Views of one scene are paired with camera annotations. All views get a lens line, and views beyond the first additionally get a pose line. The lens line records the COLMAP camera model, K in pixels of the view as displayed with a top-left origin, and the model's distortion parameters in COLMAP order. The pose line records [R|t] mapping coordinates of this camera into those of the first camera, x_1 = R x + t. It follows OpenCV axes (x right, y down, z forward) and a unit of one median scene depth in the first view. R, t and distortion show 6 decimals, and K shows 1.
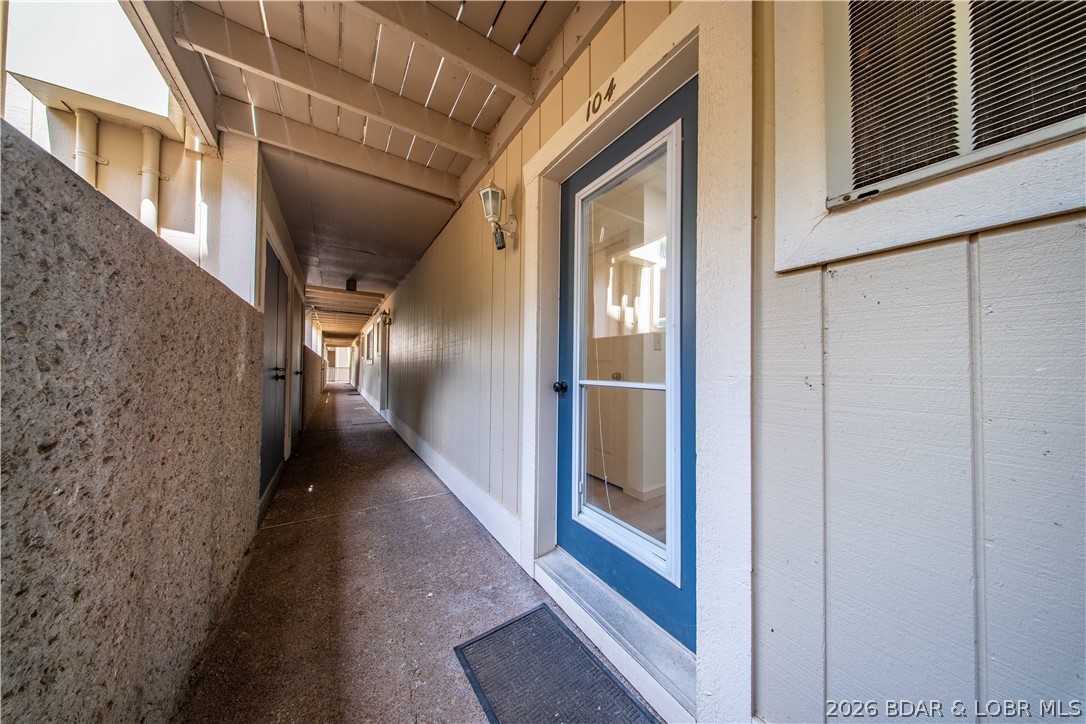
lens RADIAL K [[321.5, 0, 549.6], [0, 321.5, 359.2], [0, 0, 1]] dist [-0.002969, -0.000455]
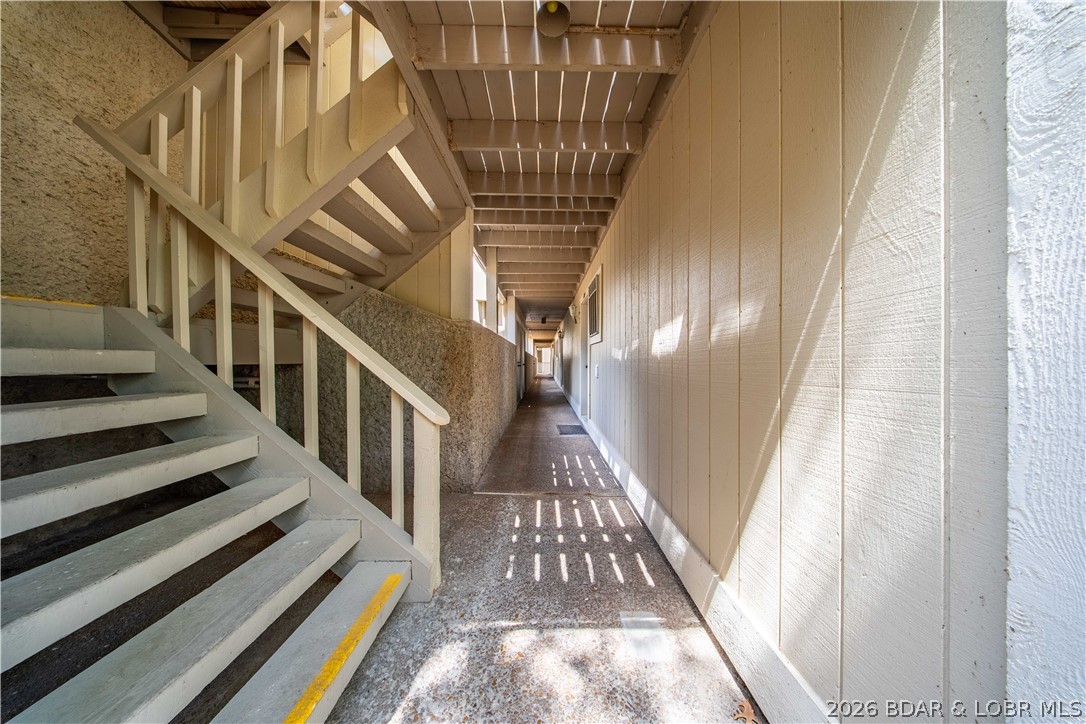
lens RADIAL K [[321.5, 0, 543.5], [0, 321.5, 362.2], [0, 0, 1]] dist [-0.002969, -0.000455]
pose [[0.831183, -0.009511, -0.555918, 0.331163], [0.024179, 0.999526, 0.019050, -0.006663], [0.555473, -0.029276, 0.831019, -0.452563]]
